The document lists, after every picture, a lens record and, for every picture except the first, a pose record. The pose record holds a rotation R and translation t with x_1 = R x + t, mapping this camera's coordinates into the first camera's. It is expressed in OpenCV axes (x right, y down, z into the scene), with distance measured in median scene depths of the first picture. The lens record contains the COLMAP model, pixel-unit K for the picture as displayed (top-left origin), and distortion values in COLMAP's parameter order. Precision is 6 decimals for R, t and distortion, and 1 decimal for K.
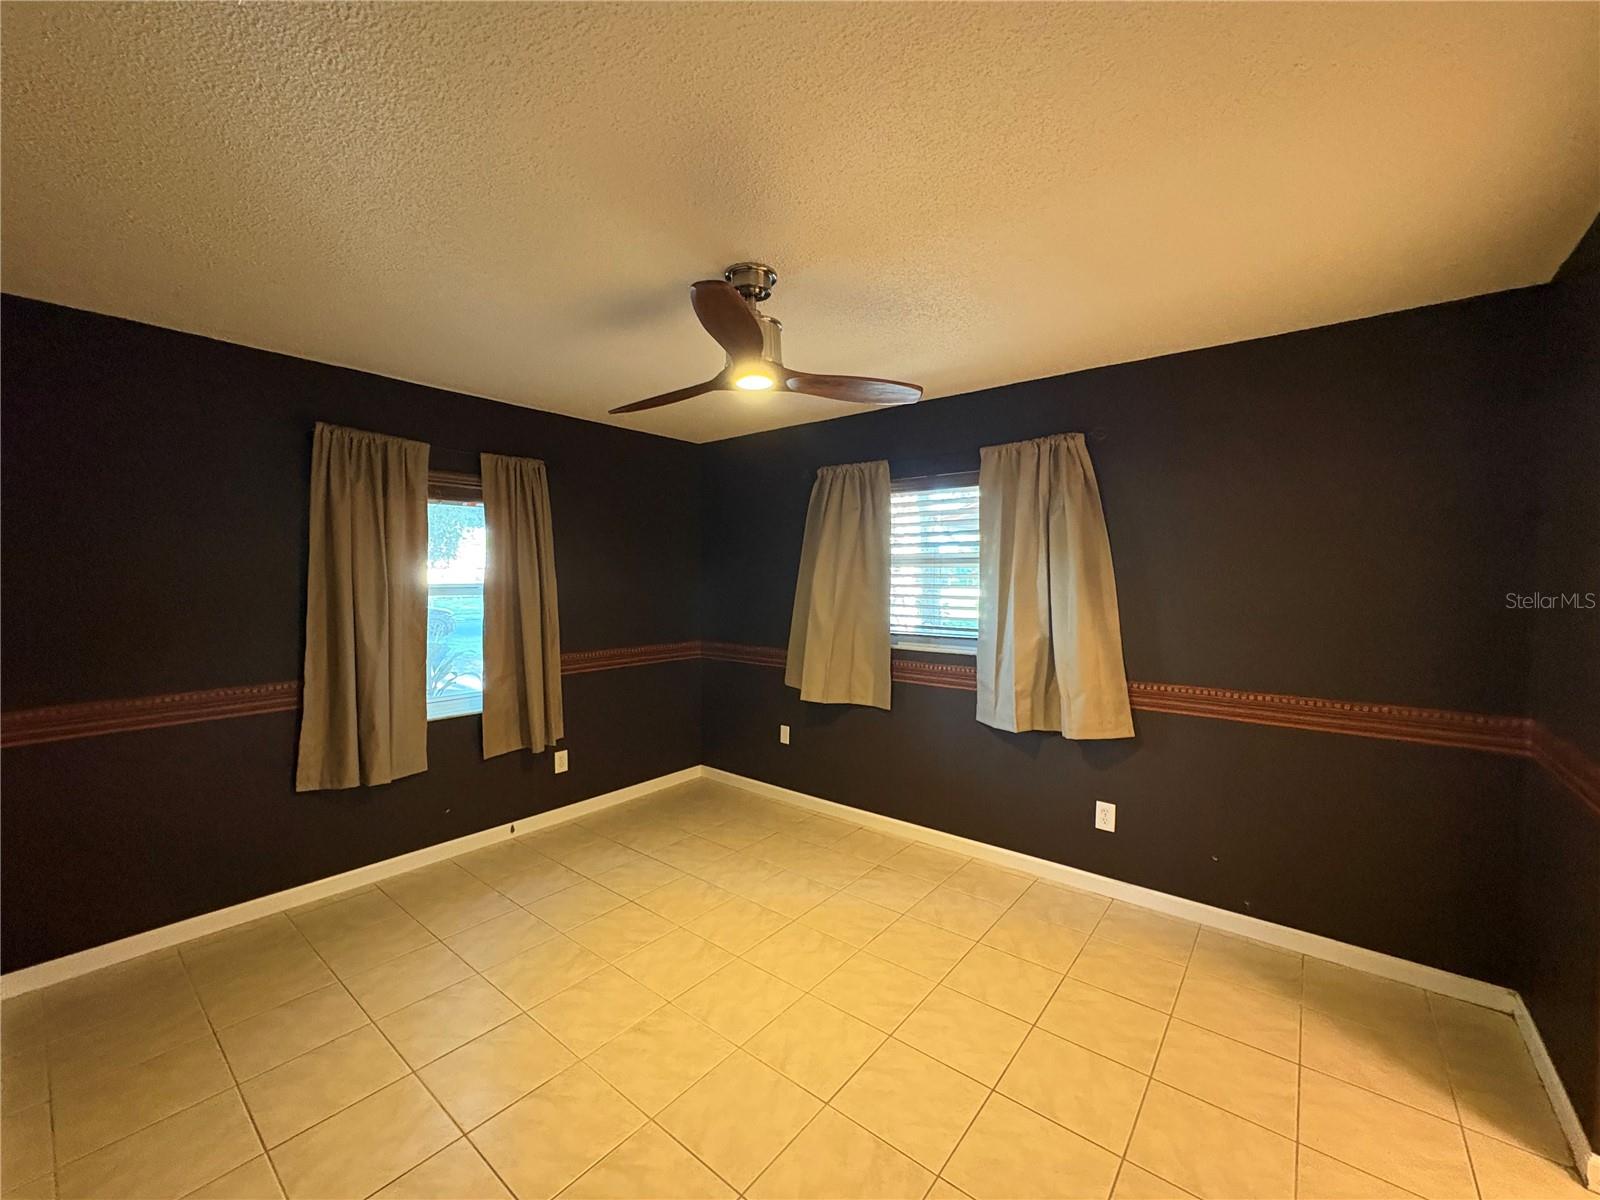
lens RADIAL K [[635.5, 0, 795.8], [0, 635.5, 596.4], [0, 0, 1]] dist [-0.004136, 0.000451]
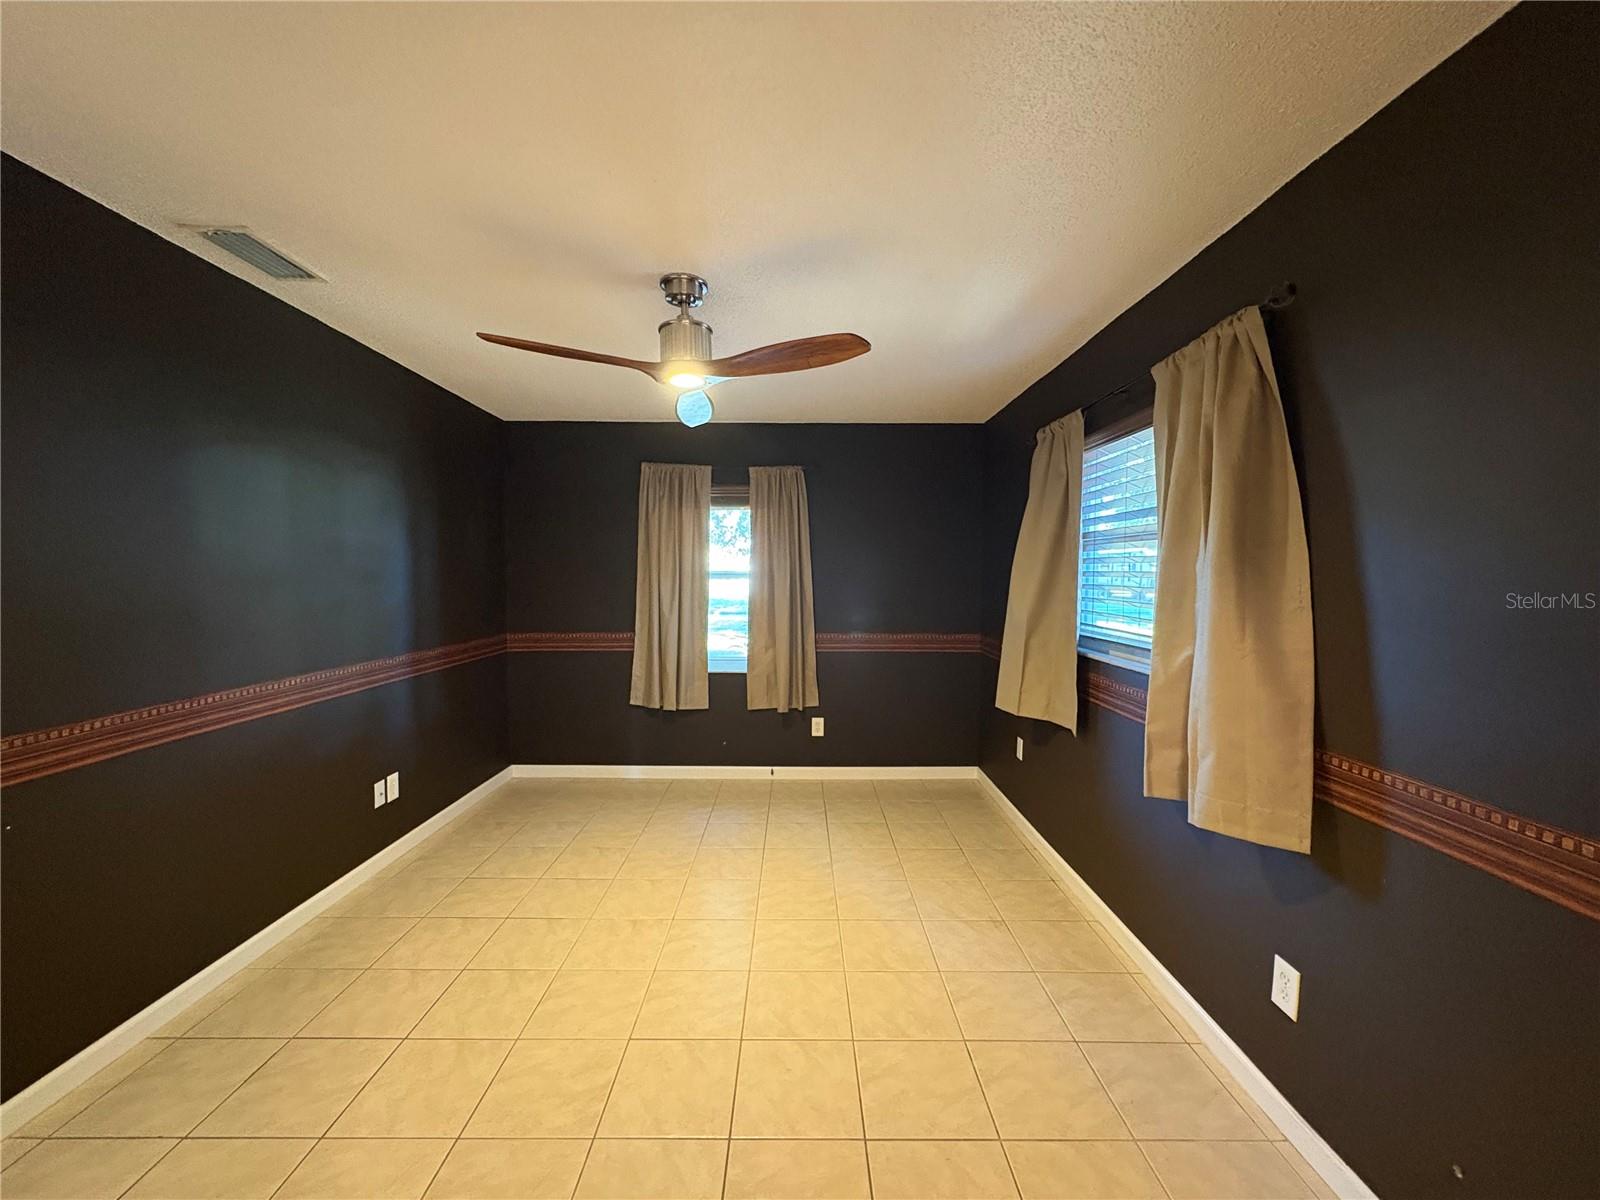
lens RADIAL K [[635.5, 0, 797.6], [0, 635.5, 596.7], [0, 0, 1]] dist [-0.004136, 0.000451]
pose [[0.635115, 0.031601, -0.771771, 0.591759], [-0.028001, 0.999448, 0.017881, 0.007120], [0.771910, 0.010254, 0.635649, 0.293860]]
